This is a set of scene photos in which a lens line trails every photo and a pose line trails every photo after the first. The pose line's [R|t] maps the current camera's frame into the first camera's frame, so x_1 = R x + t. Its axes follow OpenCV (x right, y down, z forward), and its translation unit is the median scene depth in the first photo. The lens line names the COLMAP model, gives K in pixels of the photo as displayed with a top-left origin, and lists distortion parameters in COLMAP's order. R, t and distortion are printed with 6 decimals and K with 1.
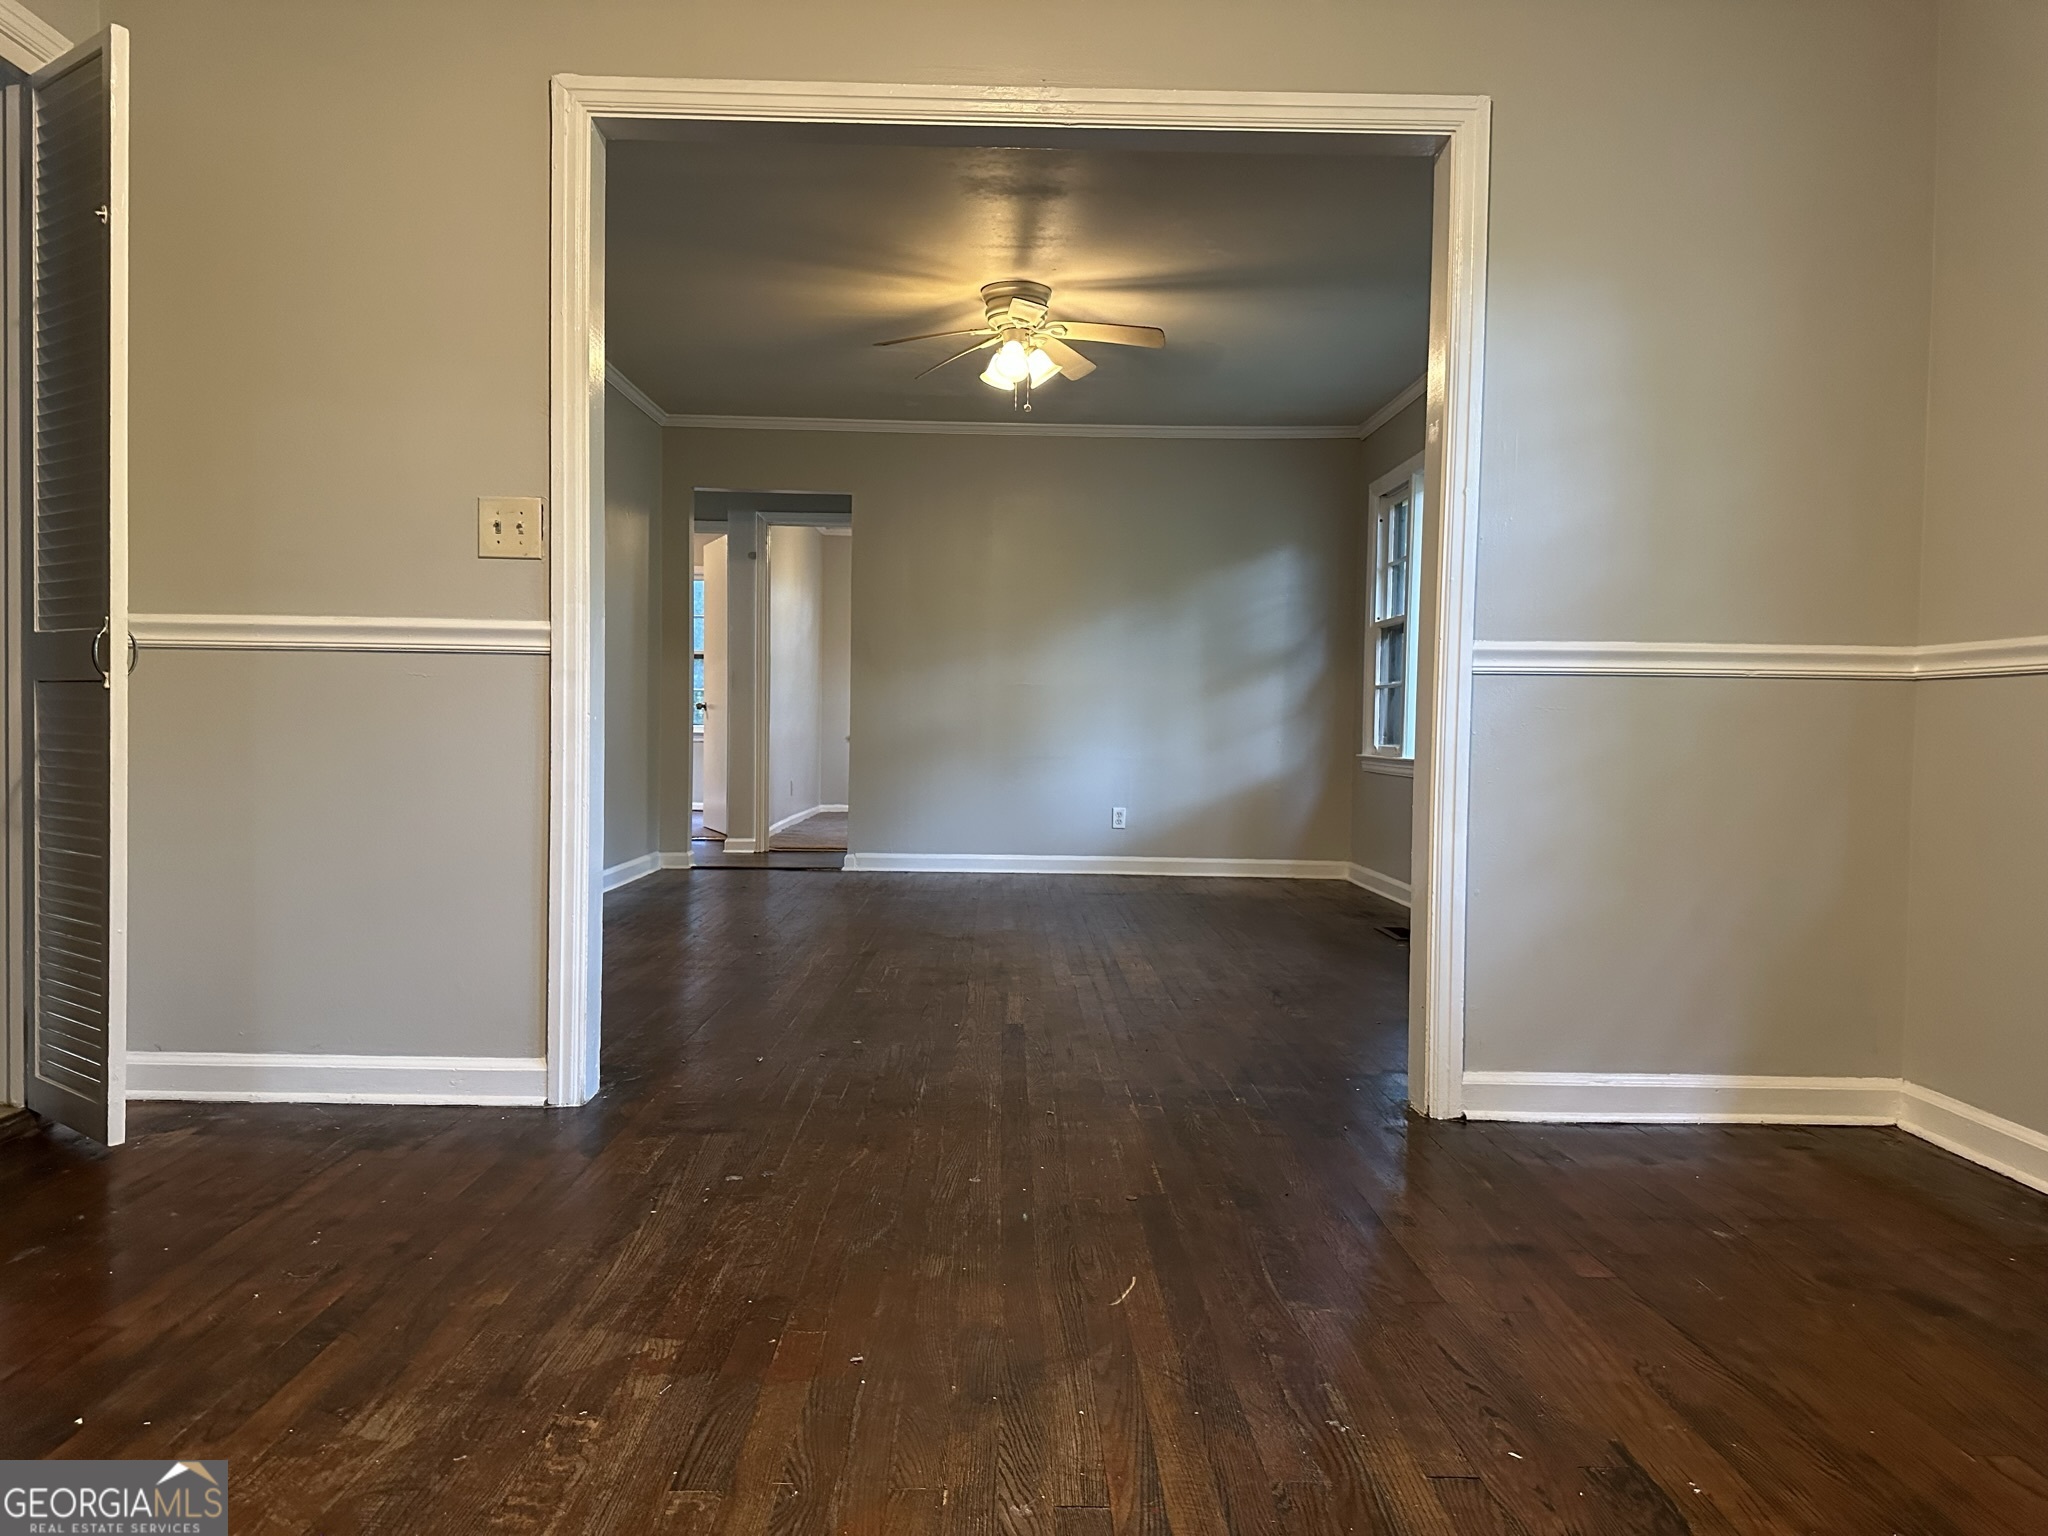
lens RADIAL K [[1439.6, 0, 1031.1], [0, 1439.6, 778.3], [0, 0, 1]] dist [0.159441, -0.295254]
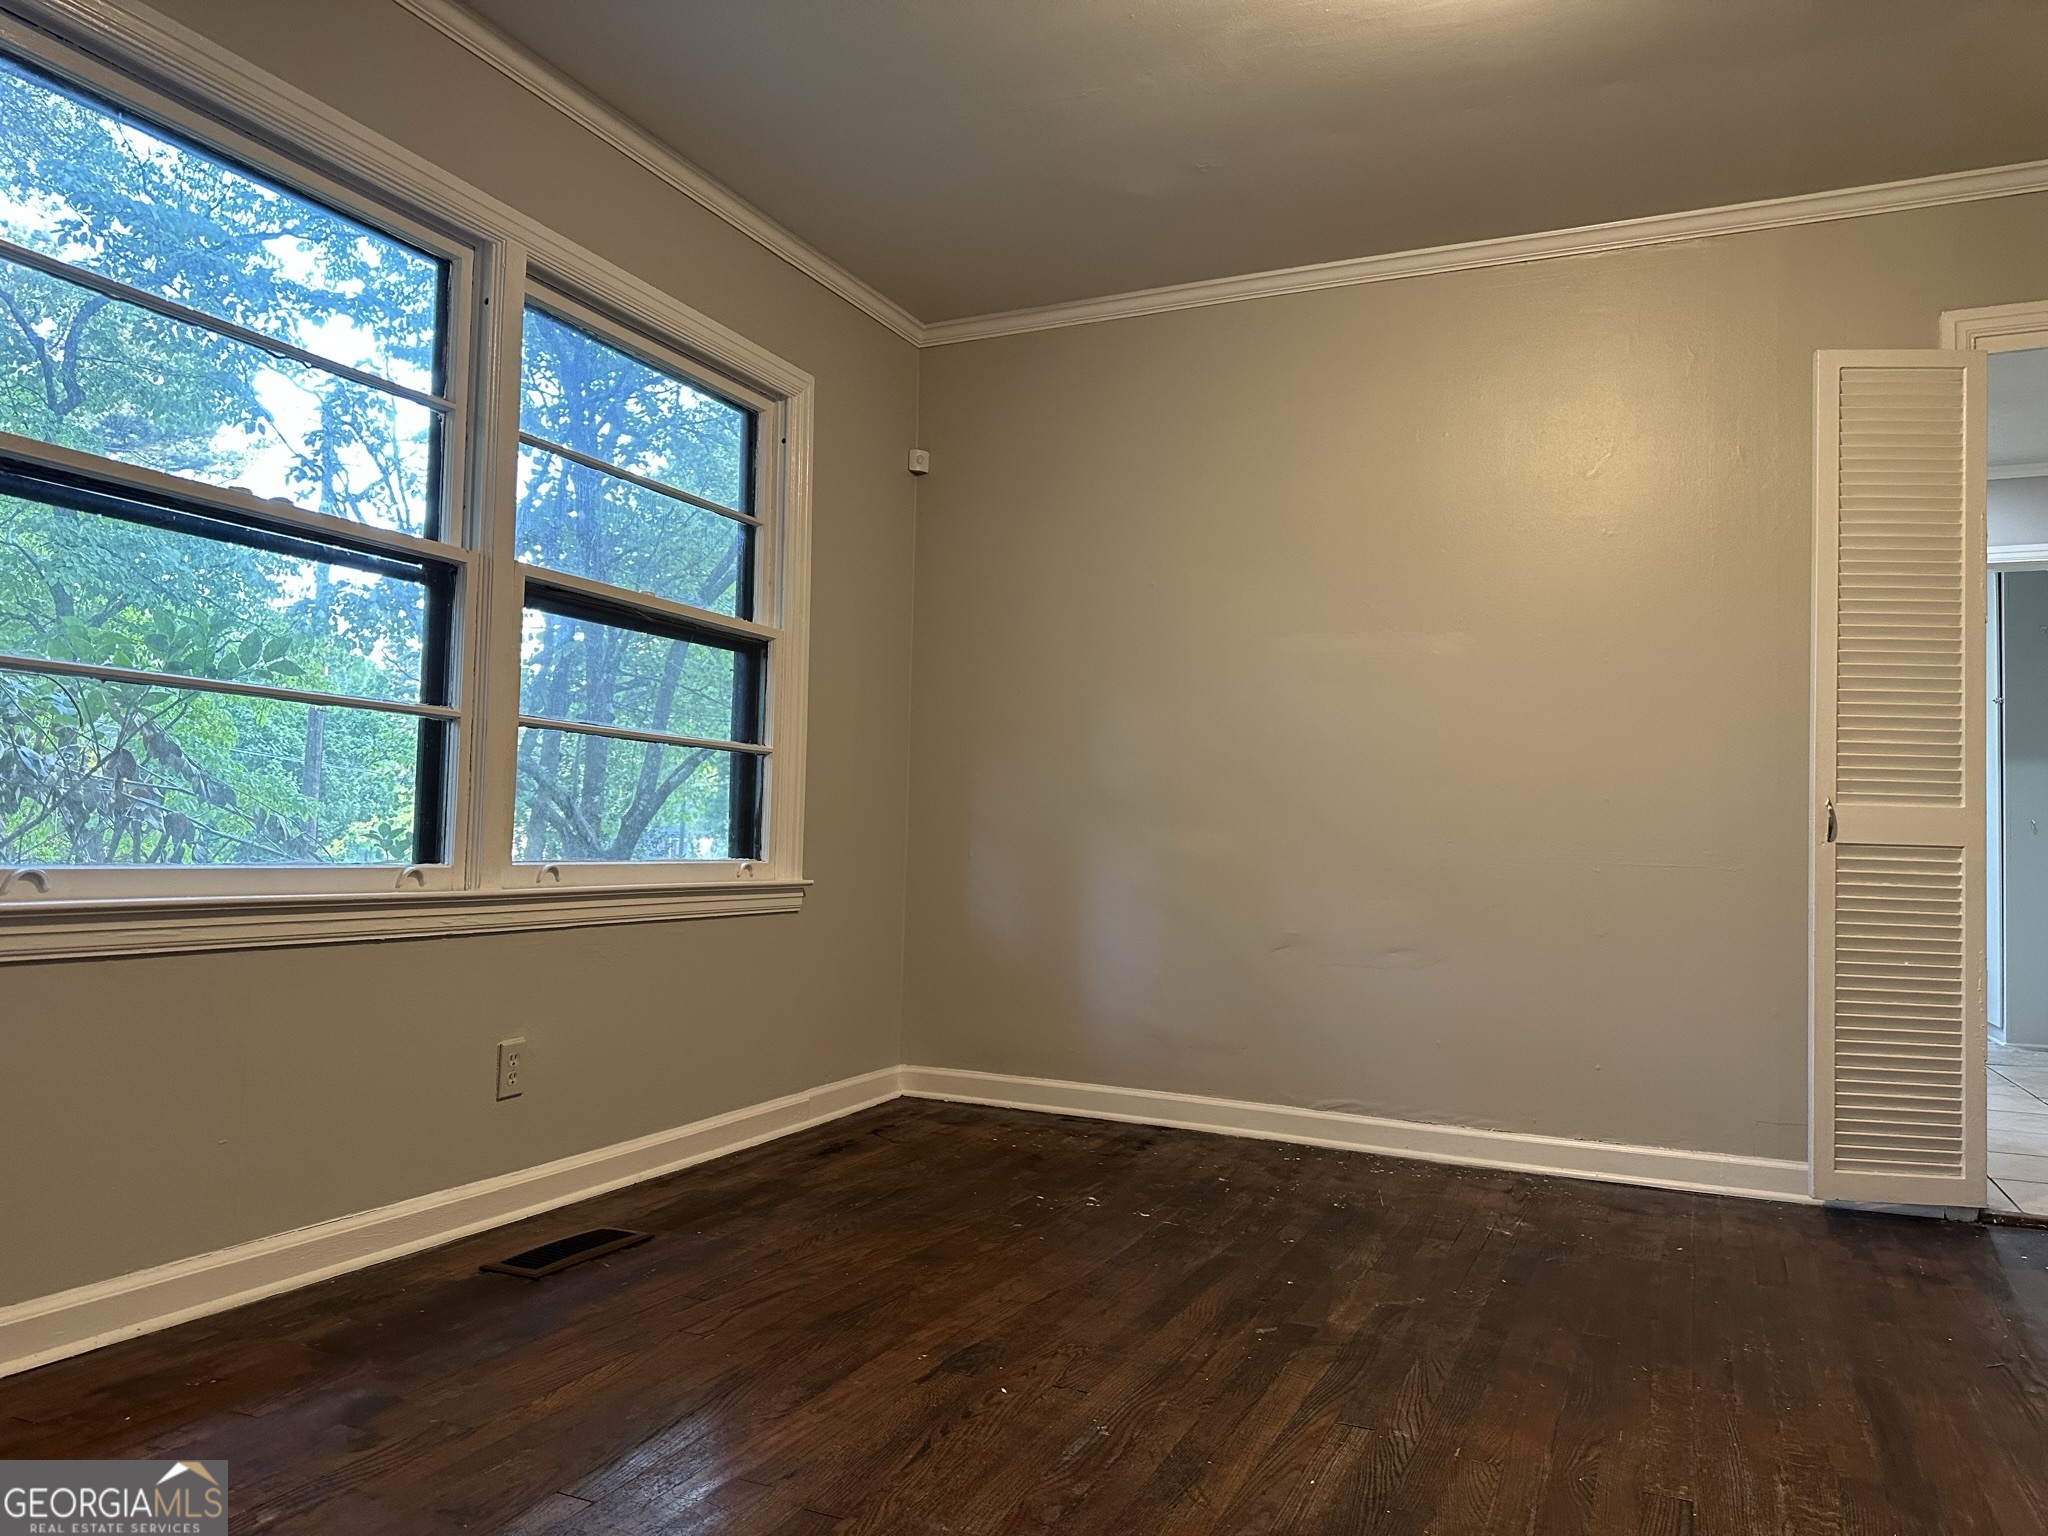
lens RADIAL K [[1431.4, 0, 1024.0], [0, 1431.4, 768.0], [0, 0, 1]] dist [0.007502, 0.005034]
pose [[-0.898065, -0.022088, 0.439308, -0.052977], [-0.027003, 0.999623, -0.004941, -0.020419], [-0.439033, -0.016299, -0.898323, 0.475040]]
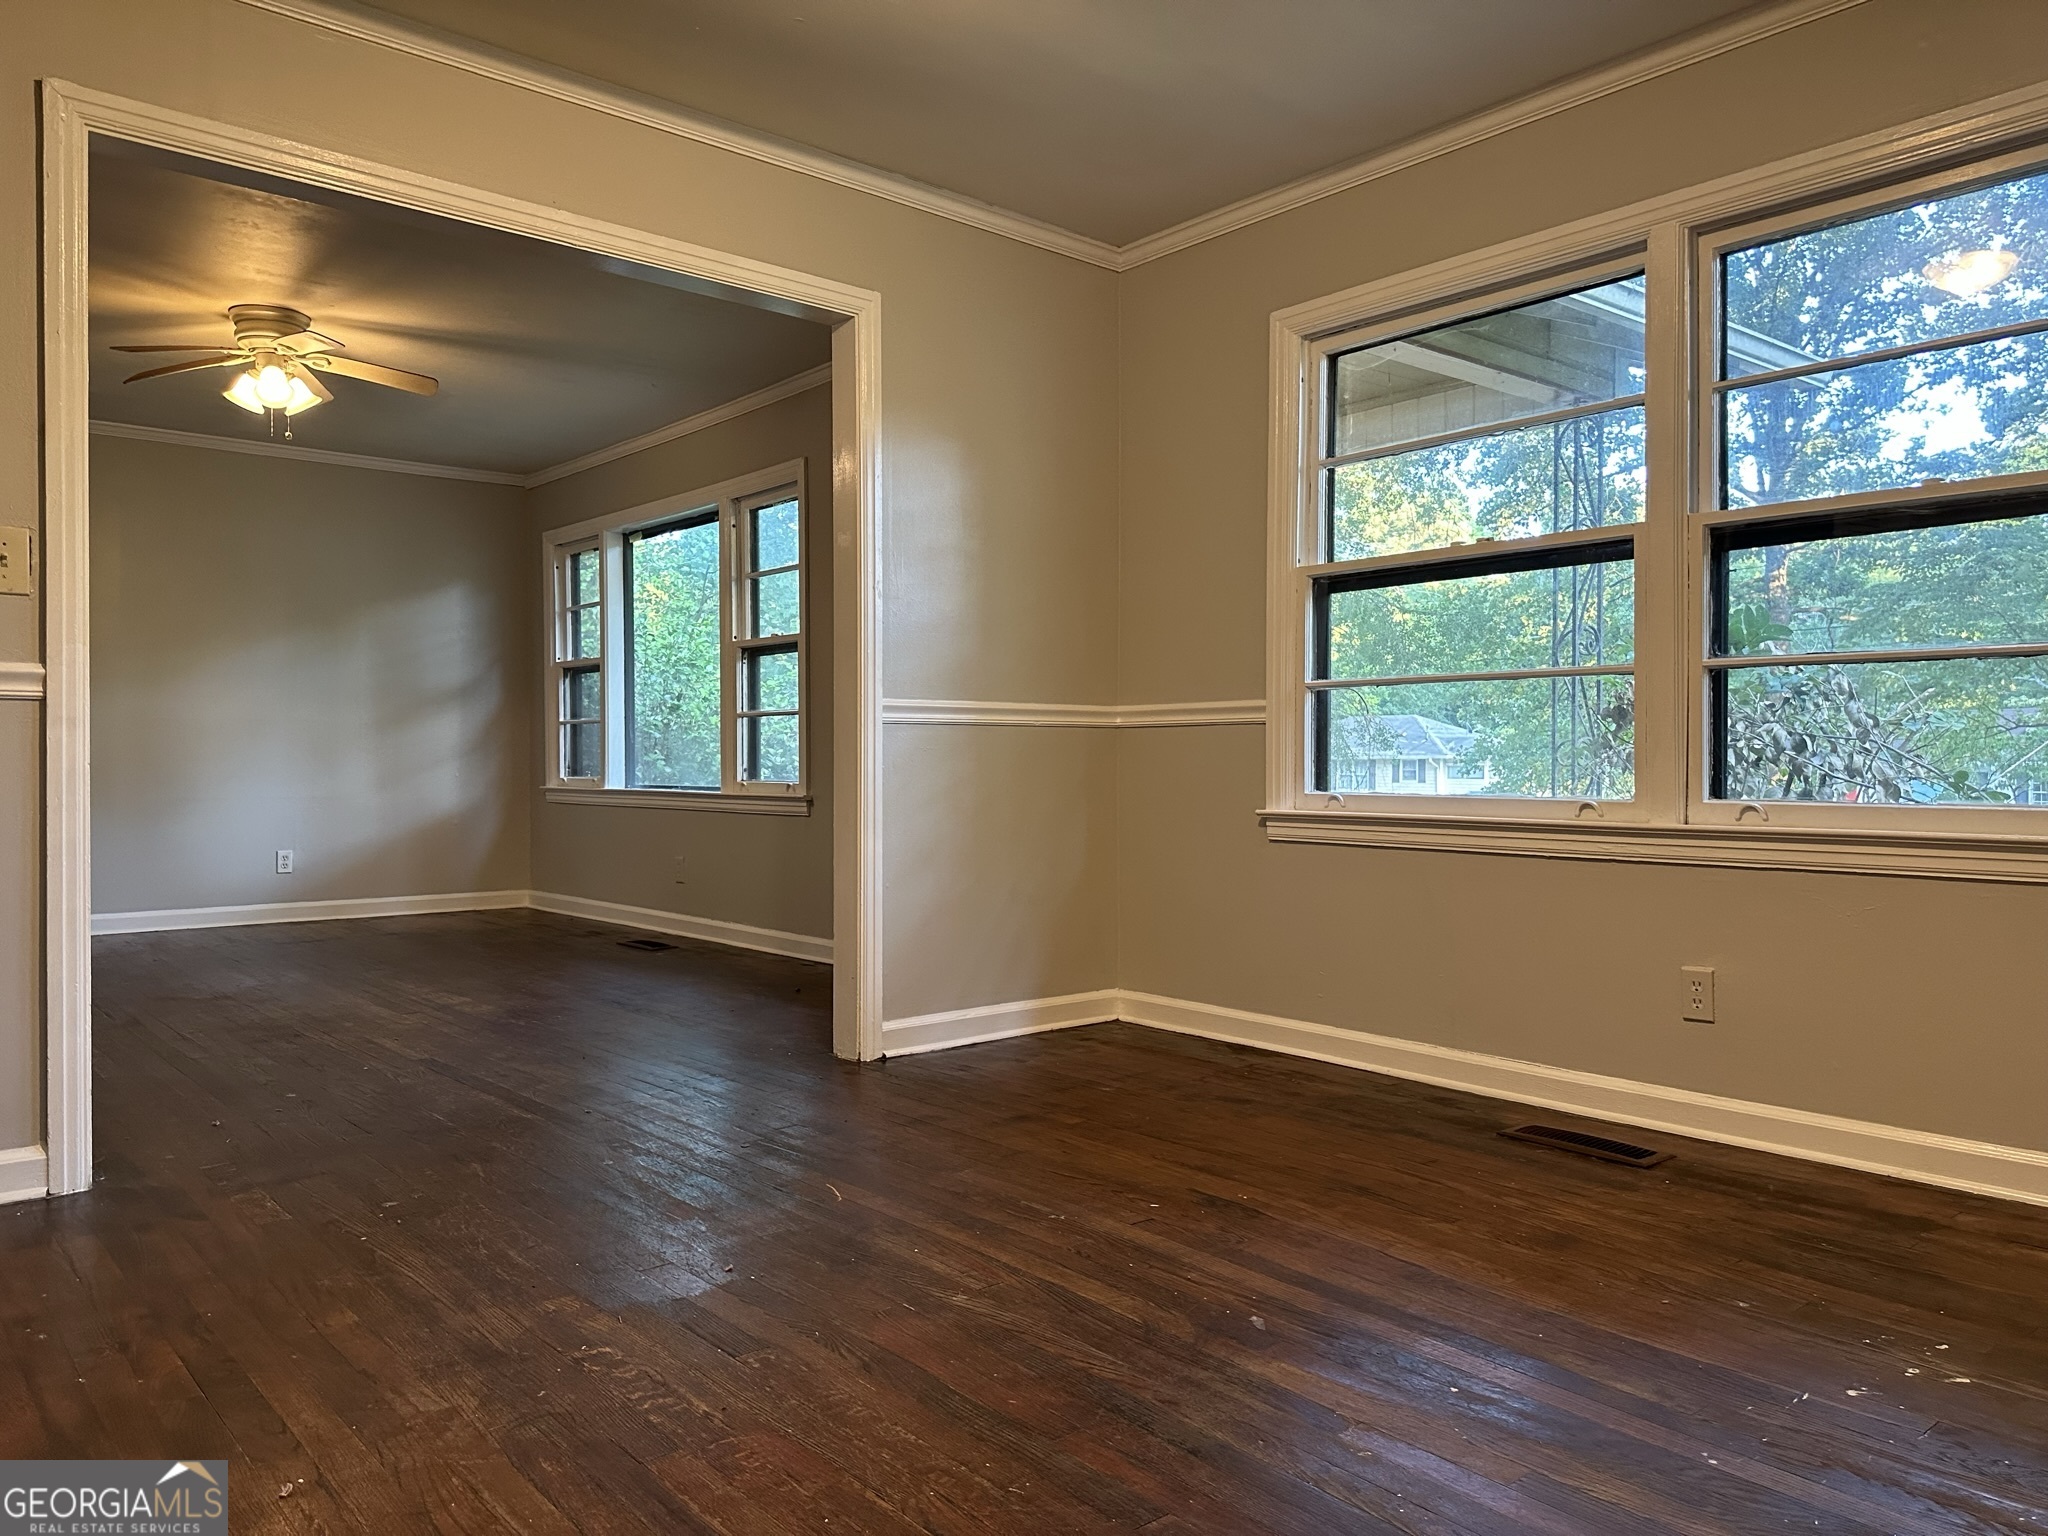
lens RADIAL K [[1430.0, 0, 1043.0], [0, 1430.0, 787.4], [0, 0, 1]] dist [0.059040, -0.063755]
pose [[0.763608, -0.028478, 0.645052, -0.175050], [0.036683, 0.999327, 0.000694, -0.003227], [-0.644638, 0.023132, 0.764138, -0.036289]]
